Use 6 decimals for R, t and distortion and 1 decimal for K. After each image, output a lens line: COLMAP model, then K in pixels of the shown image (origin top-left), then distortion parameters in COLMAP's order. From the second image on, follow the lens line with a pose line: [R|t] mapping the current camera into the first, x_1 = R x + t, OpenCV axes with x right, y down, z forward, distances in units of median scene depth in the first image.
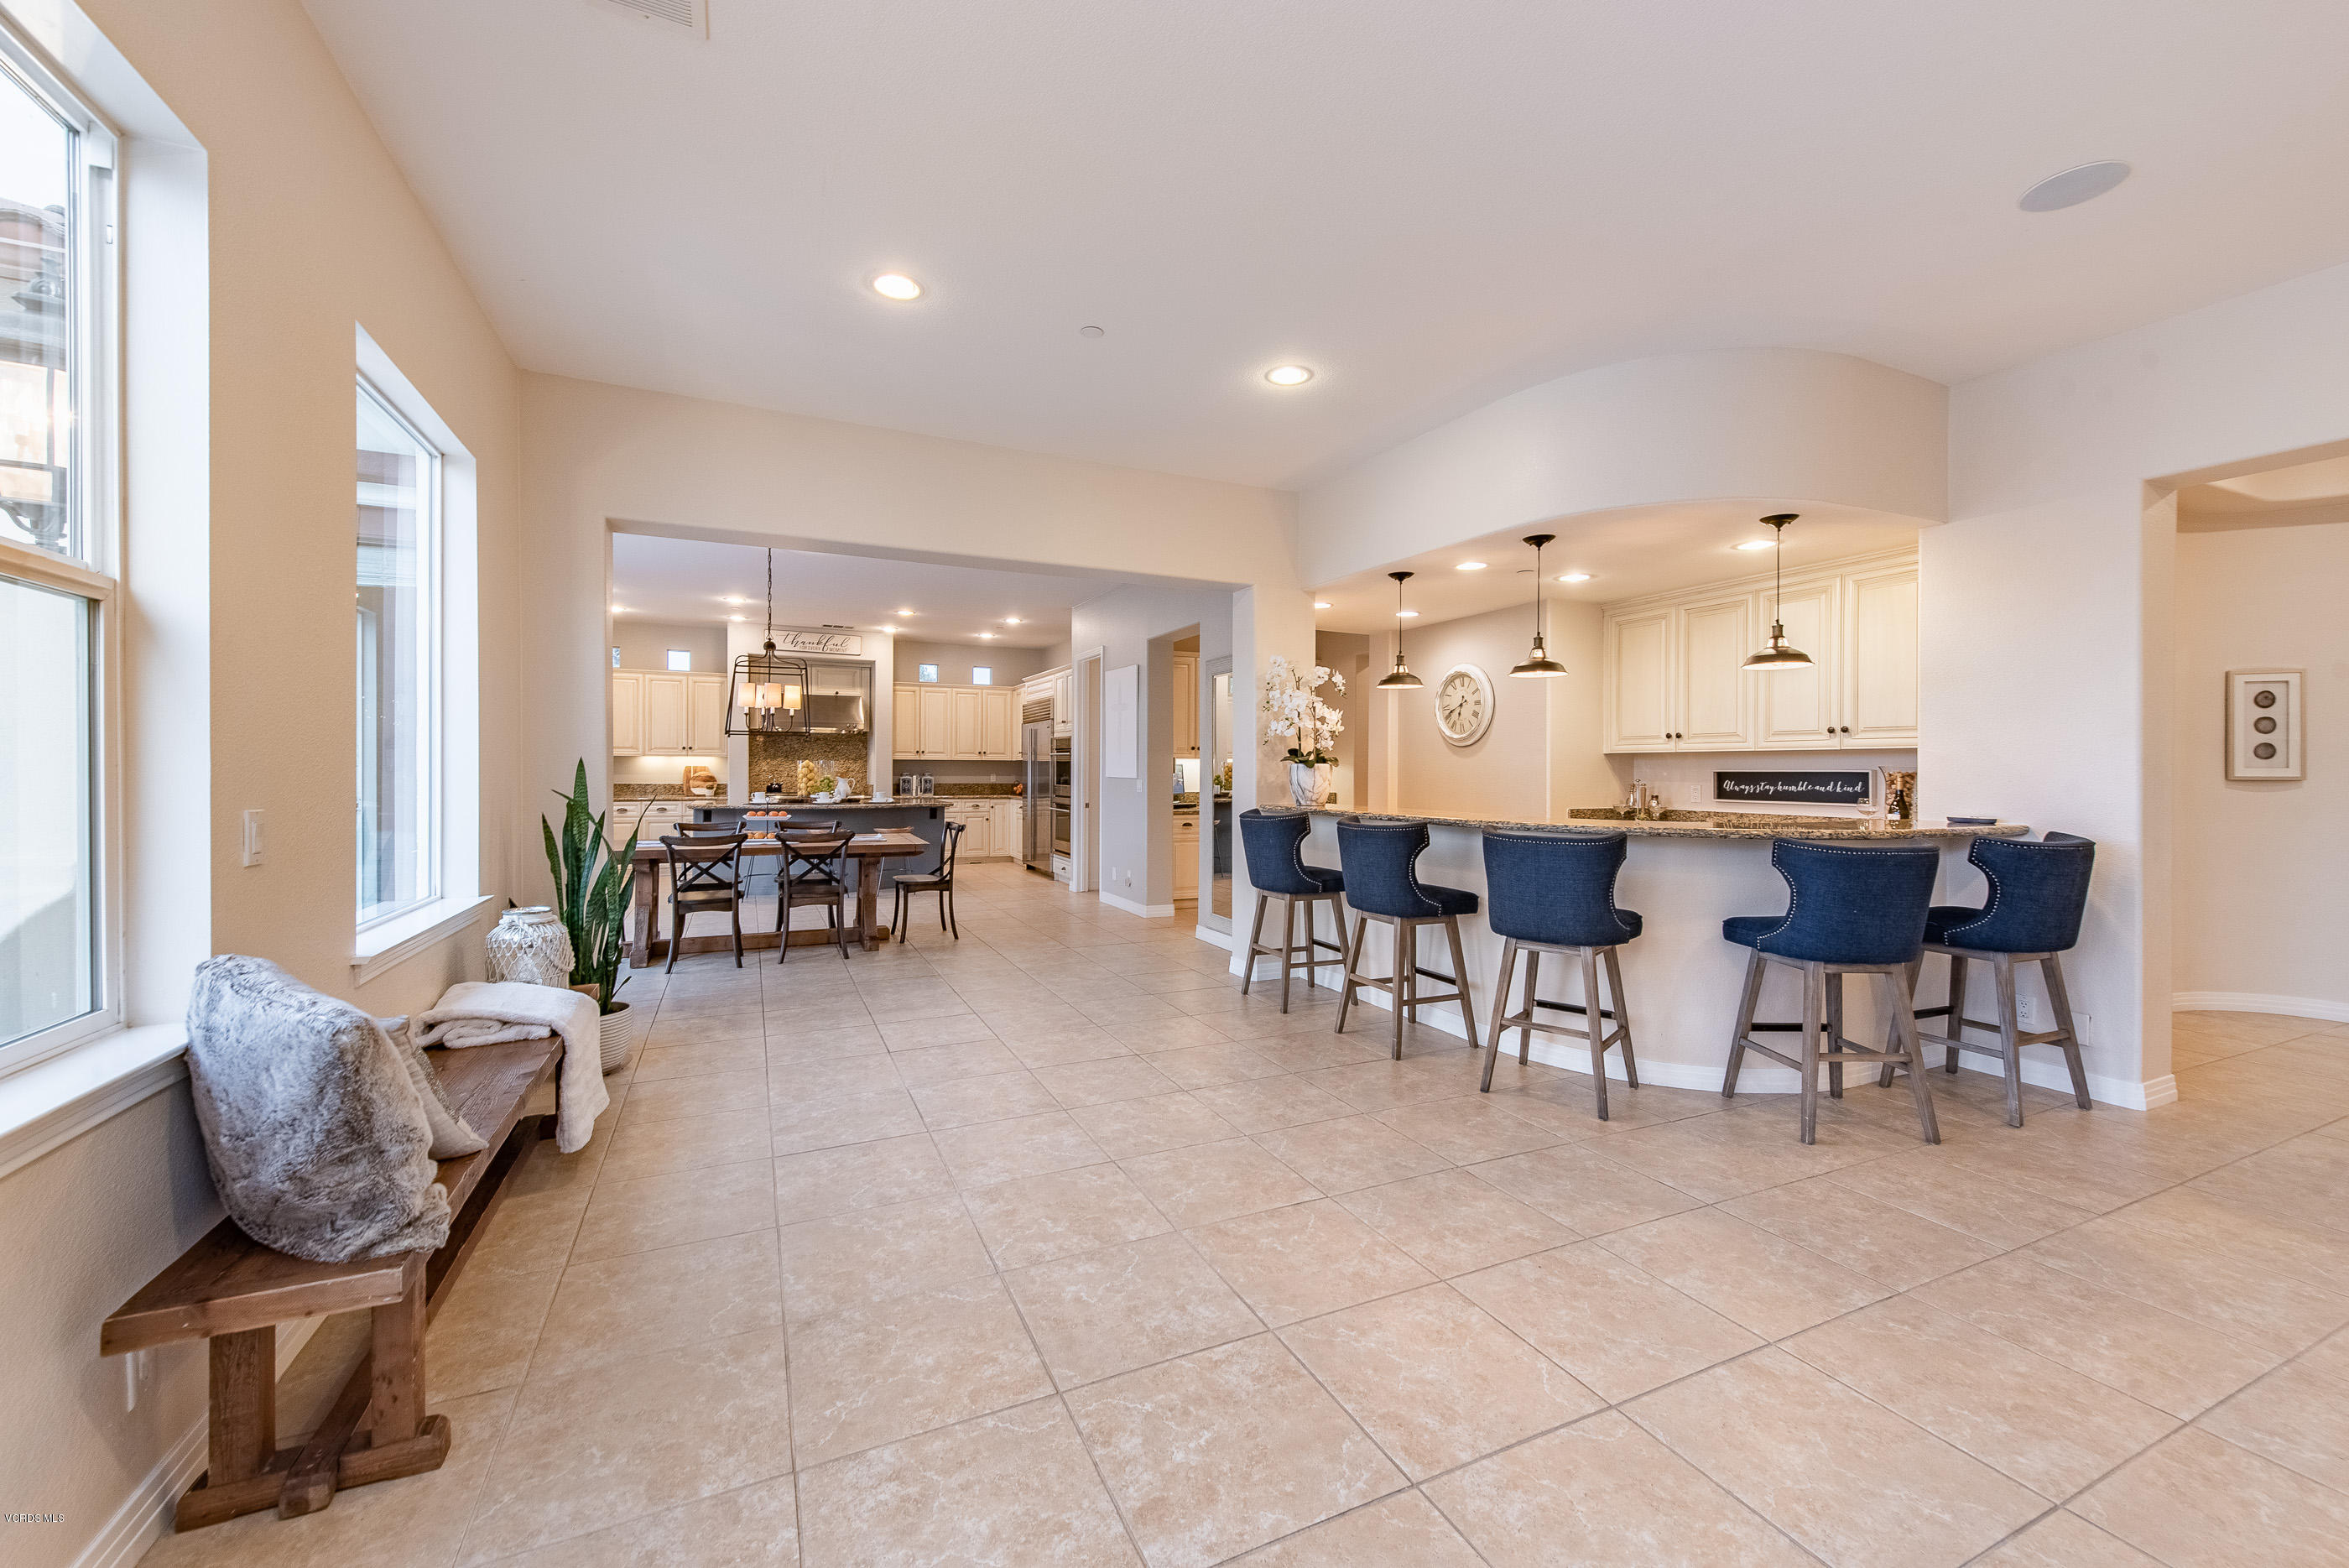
lens RADIAL K [[930.0, 0, 1184.6], [0, 930.0, 773.6], [0, 0, 1]] dist [0.012491, -0.004405]
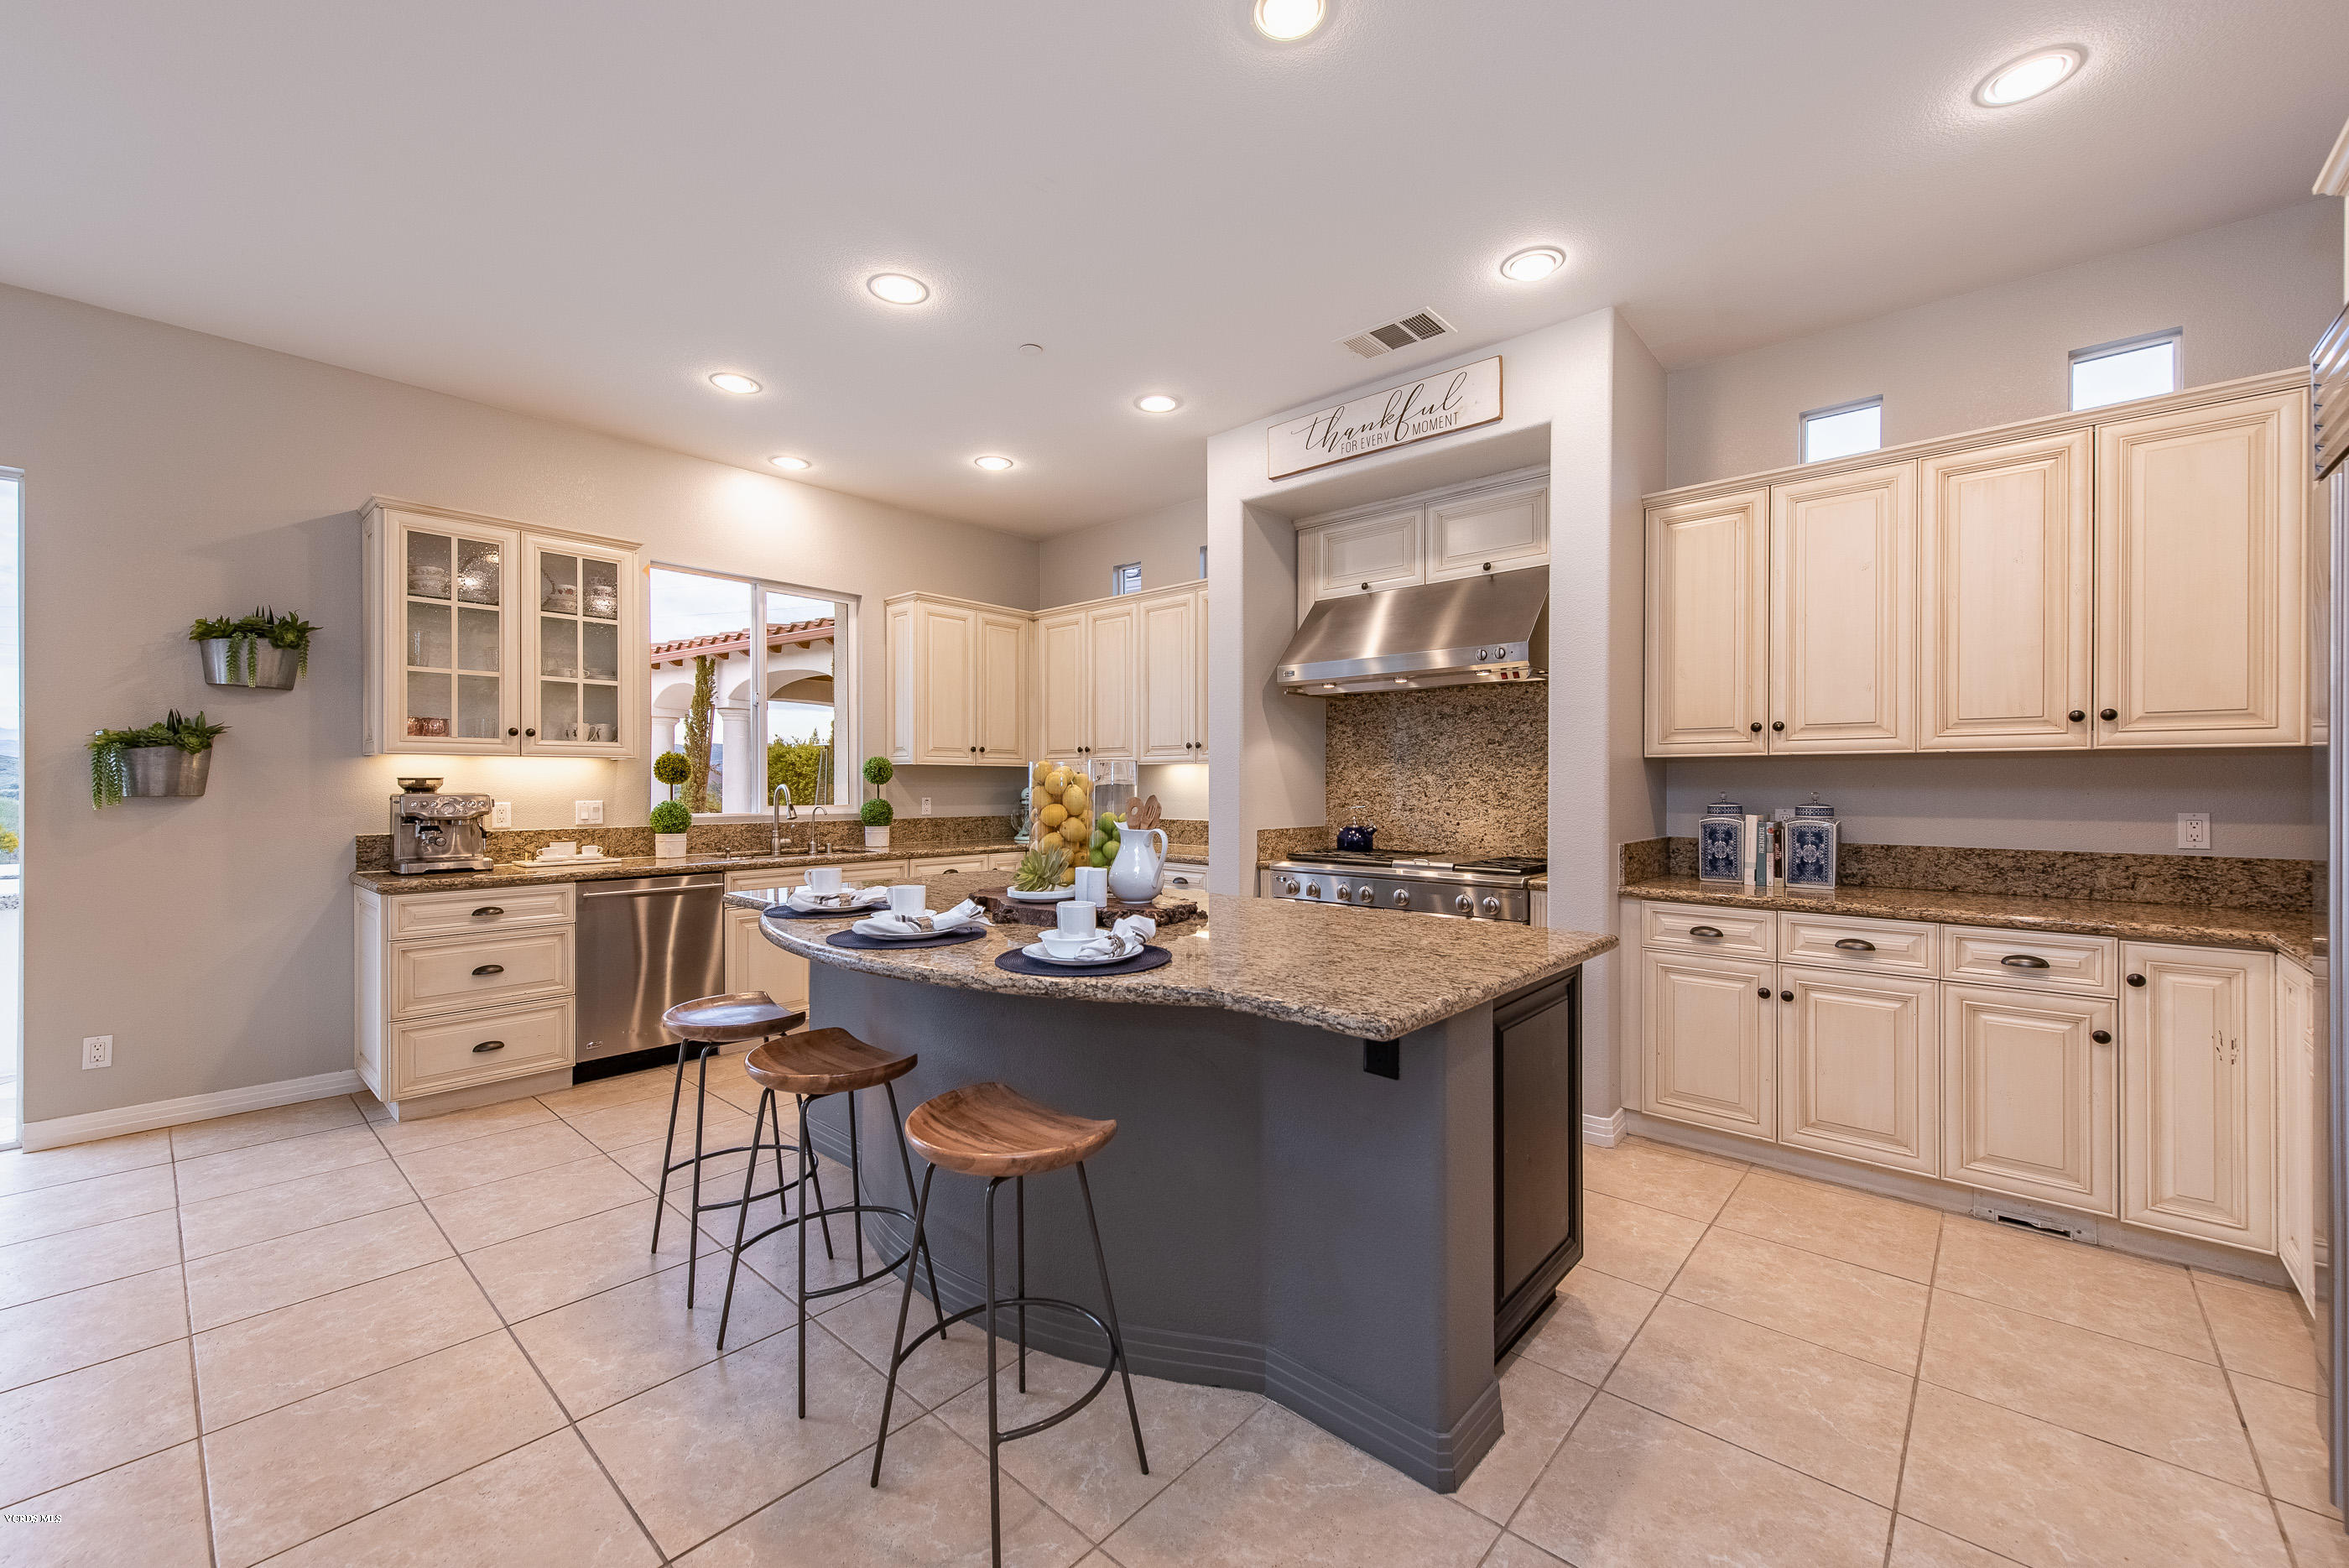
lens RADIAL K [[930.0, 0, 1172.4], [0, 930.0, 791.5], [0, 0, 1]] dist [0.012491, -0.004405]
pose [[0.387082, 0.000061, -0.922045, -0.217596], [-0.003151, 0.999994, -0.001257, -0.007749], [0.922040, 0.003392, 0.387080, 1.587354]]
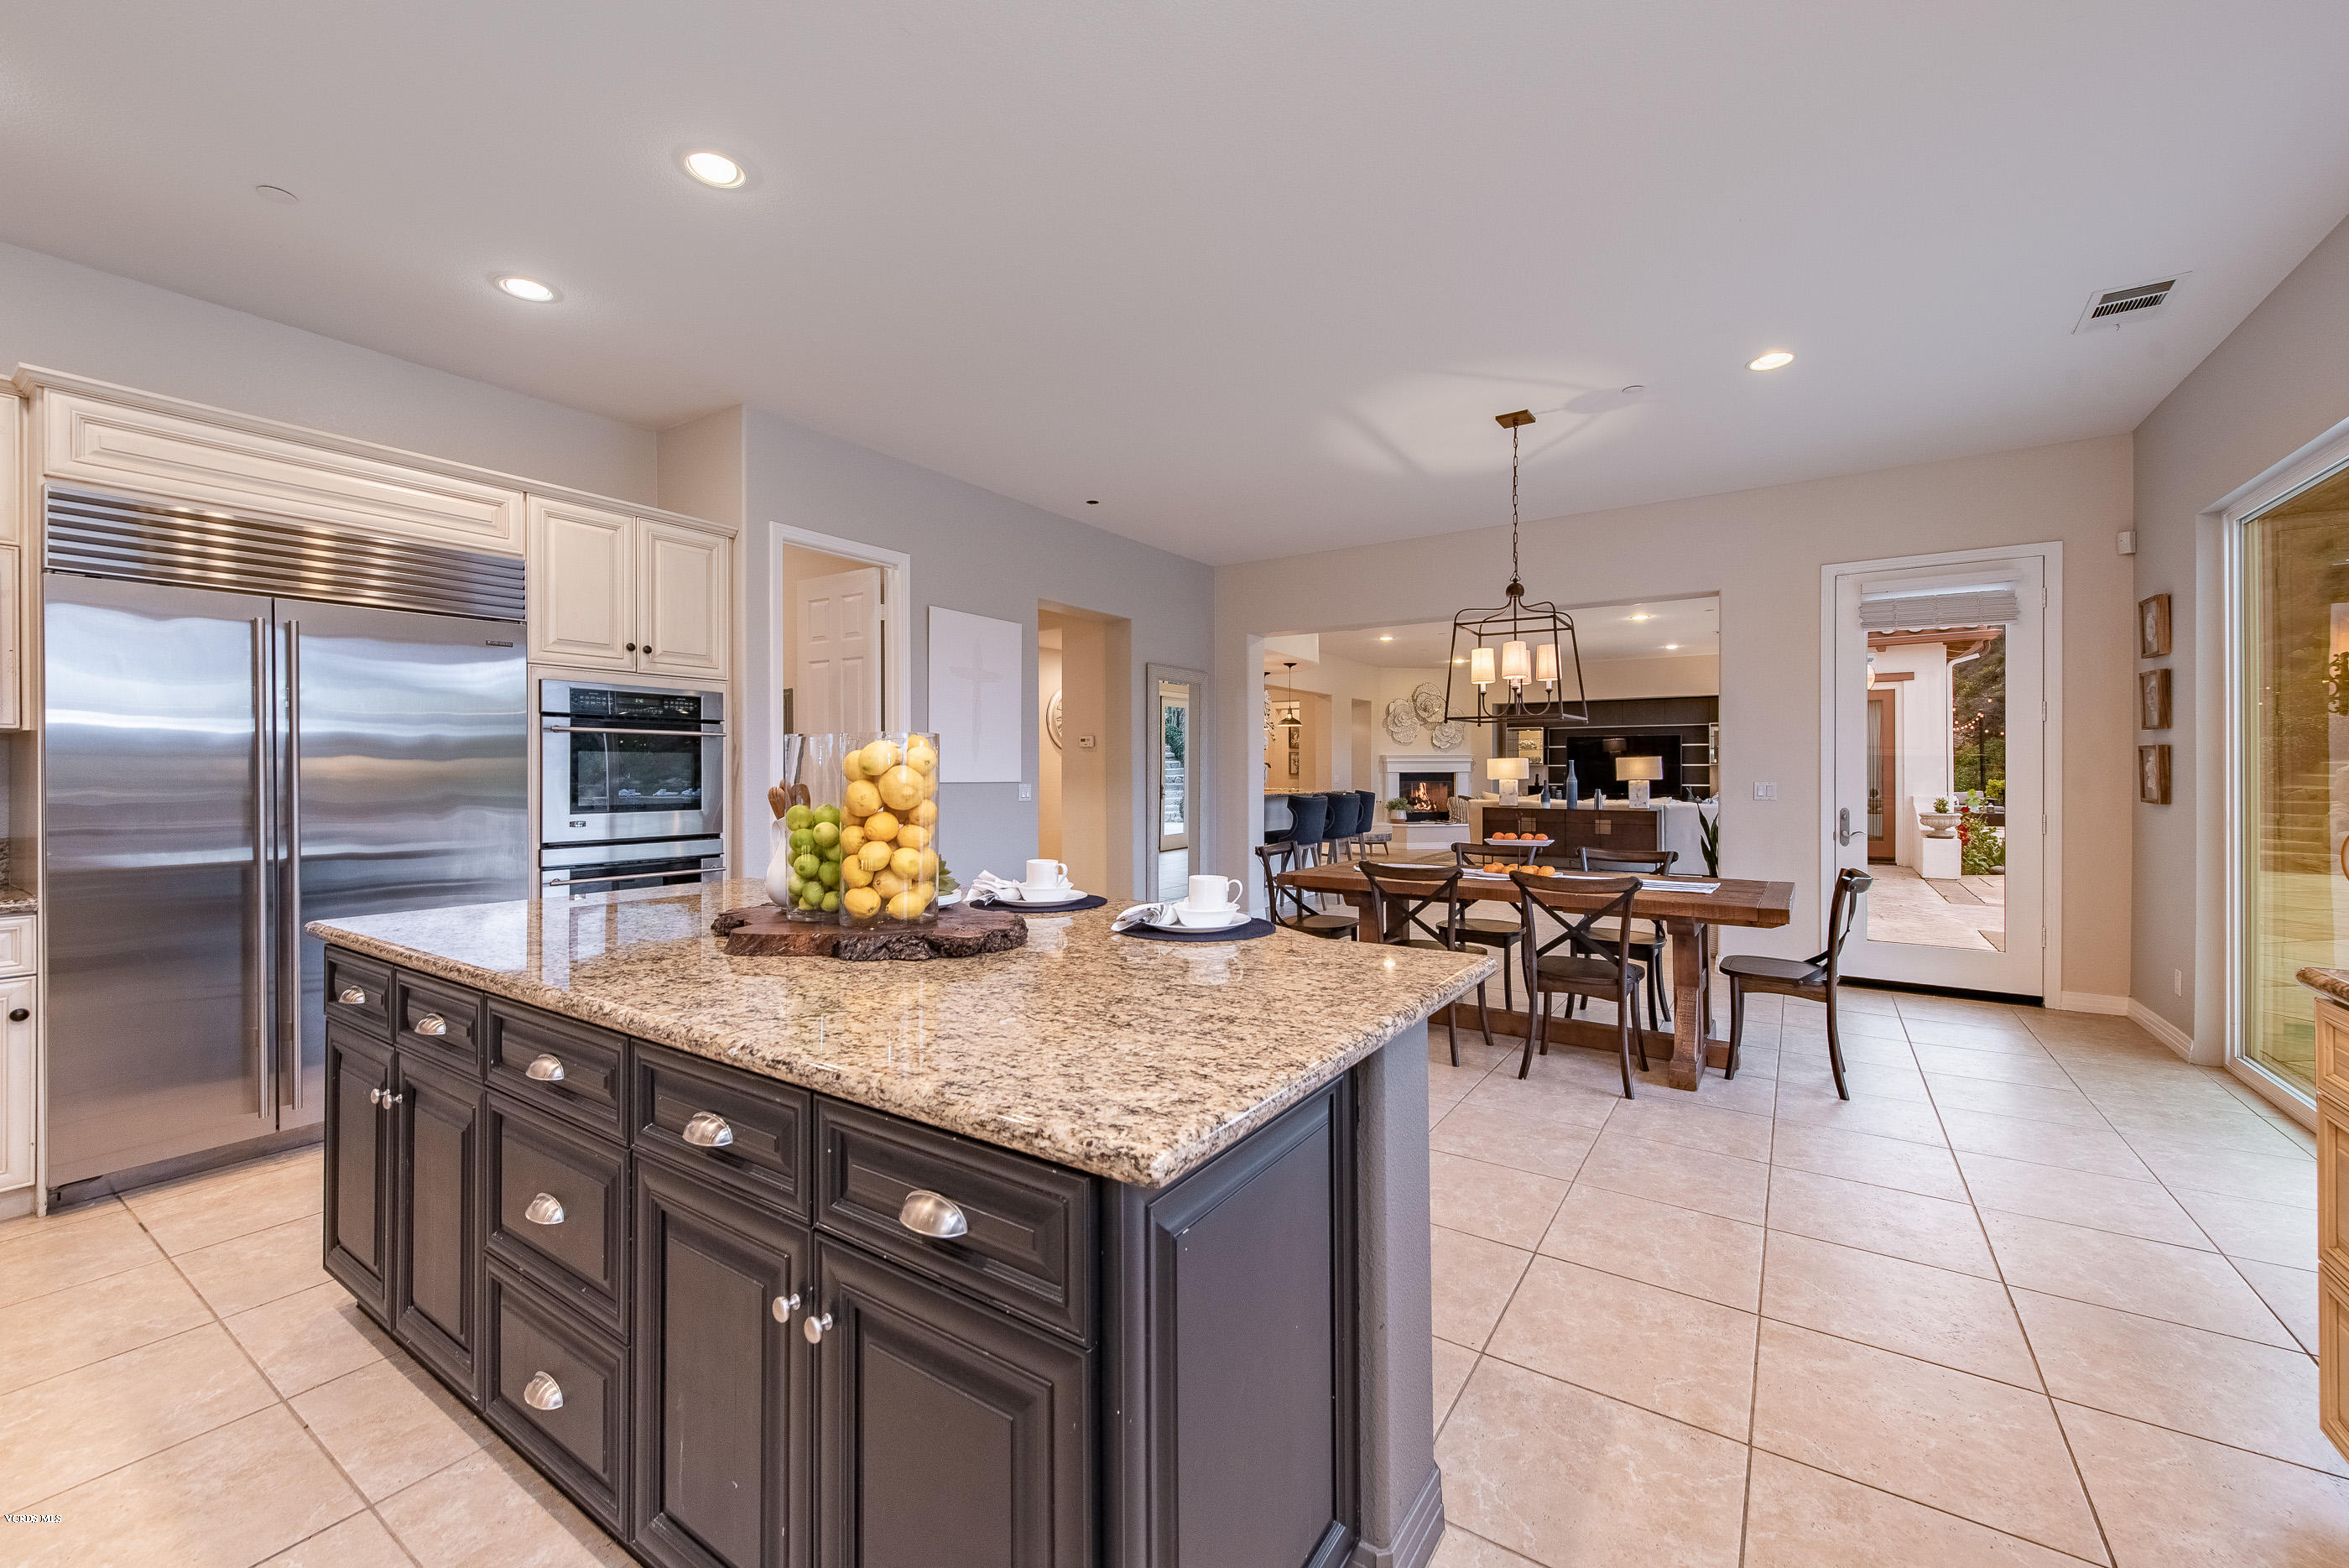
lens RADIAL K [[930.0, 0, 1172.2], [0, 930.0, 771.2], [0, 0, 1]] dist [0.012491, -0.004405]
pose [[-0.511148, -0.007129, 0.859463, -1.046485], [0.000984, 0.999960, 0.008879, -0.013041], [-0.859492, 0.005384, -0.511120, 1.811110]]
